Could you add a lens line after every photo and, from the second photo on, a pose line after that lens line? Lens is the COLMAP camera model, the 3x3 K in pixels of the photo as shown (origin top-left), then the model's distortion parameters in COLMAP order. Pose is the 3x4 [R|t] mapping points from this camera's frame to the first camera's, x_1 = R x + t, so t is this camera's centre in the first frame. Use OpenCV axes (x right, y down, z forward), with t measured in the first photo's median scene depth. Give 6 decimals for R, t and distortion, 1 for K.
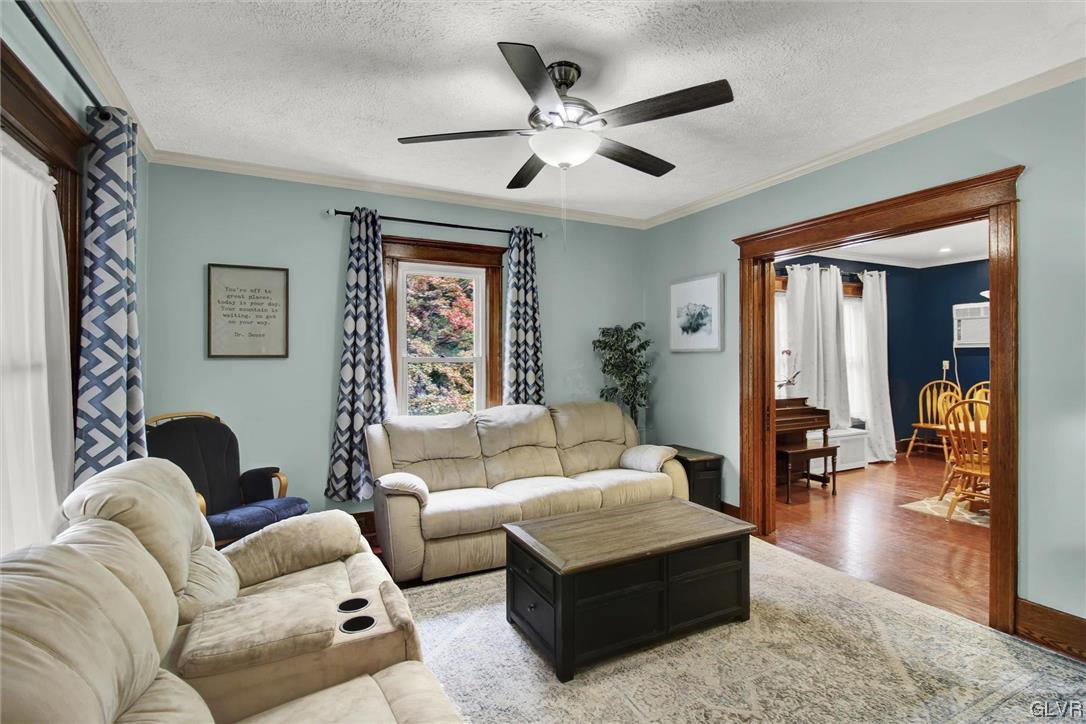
lens RADIAL K [[523.9, 0, 545.7], [0, 523.9, 361.1], [0, 0, 1]] dist [-0.019646, -0.001329]
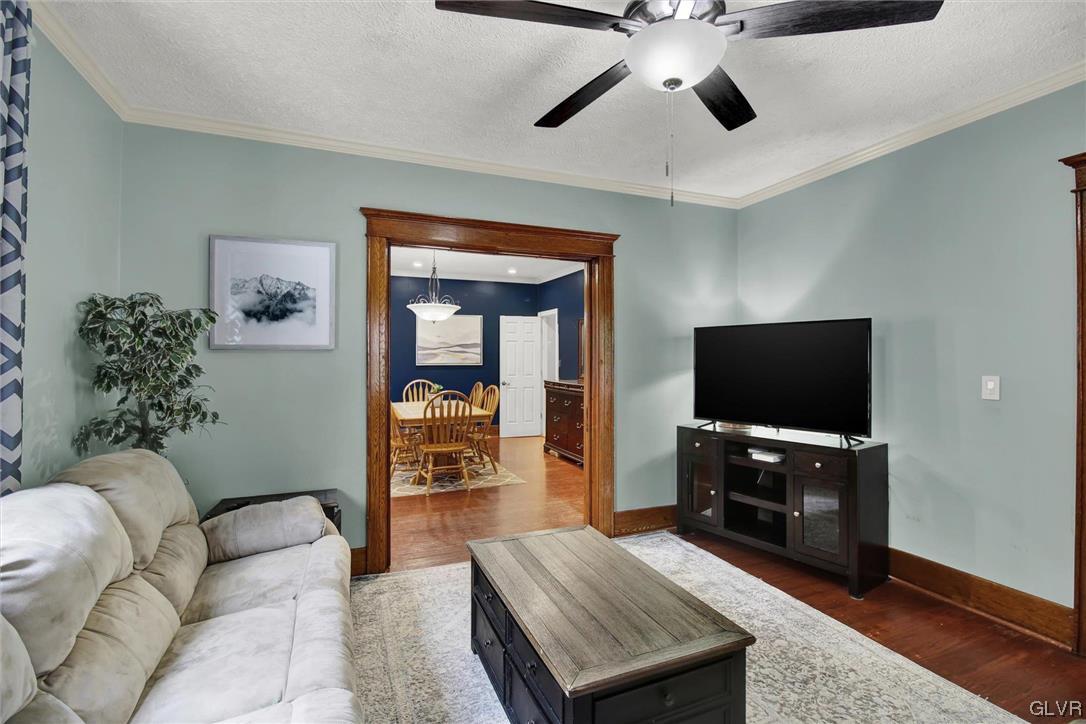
lens RADIAL K [[523.9, 0, 549.8], [0, 523.9, 353.4], [0, 0, 1]] dist [-0.019646, -0.001329]
pose [[0.056976, 0.003038, 0.998371, -0.382690], [0.005584, 0.999979, -0.003362, -0.008544], [-0.998360, 0.005766, 0.056958, 0.629536]]
